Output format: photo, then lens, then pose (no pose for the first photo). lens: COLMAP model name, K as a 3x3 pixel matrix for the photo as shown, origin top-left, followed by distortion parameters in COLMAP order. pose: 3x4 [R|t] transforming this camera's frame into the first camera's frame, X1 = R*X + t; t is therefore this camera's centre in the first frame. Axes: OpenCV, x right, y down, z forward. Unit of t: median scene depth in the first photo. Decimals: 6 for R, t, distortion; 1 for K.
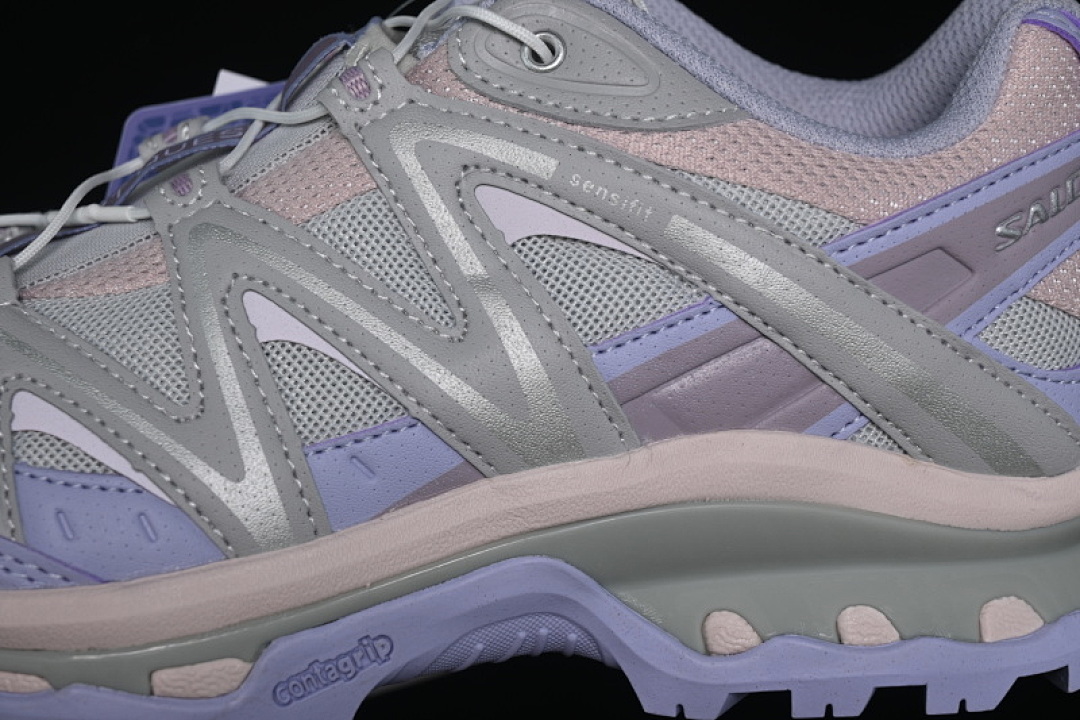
lens RADIAL K [[2367.5, 0, 541.6], [0, 2367.5, 359.2], [0, 0, 1]] dist [-0.009993, 0.000000]
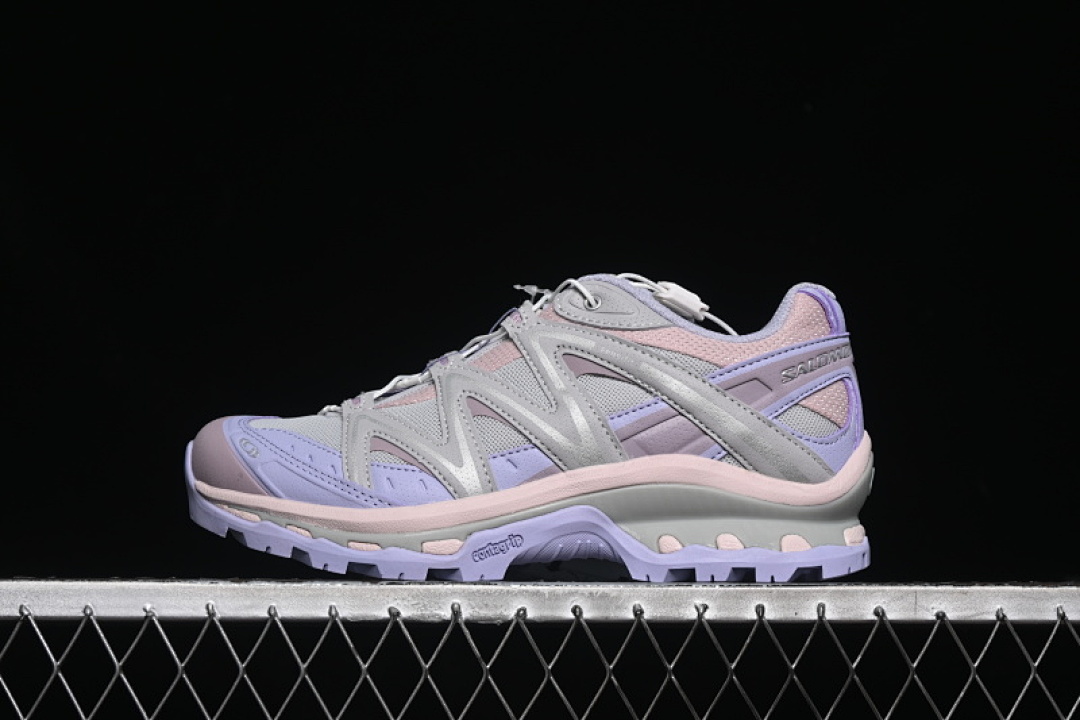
lens RADIAL K [[2367.5, 0, 539.4], [0, 2367.5, 360.2], [0, 0, 1]] dist [-0.009993, 0.000000]
pose [[0.990335, -0.010022, -0.138331, 0.283210], [-0.029529, 0.959283, -0.280898, 0.613453], [0.135514, 0.282268, 0.949716, -1.302412]]
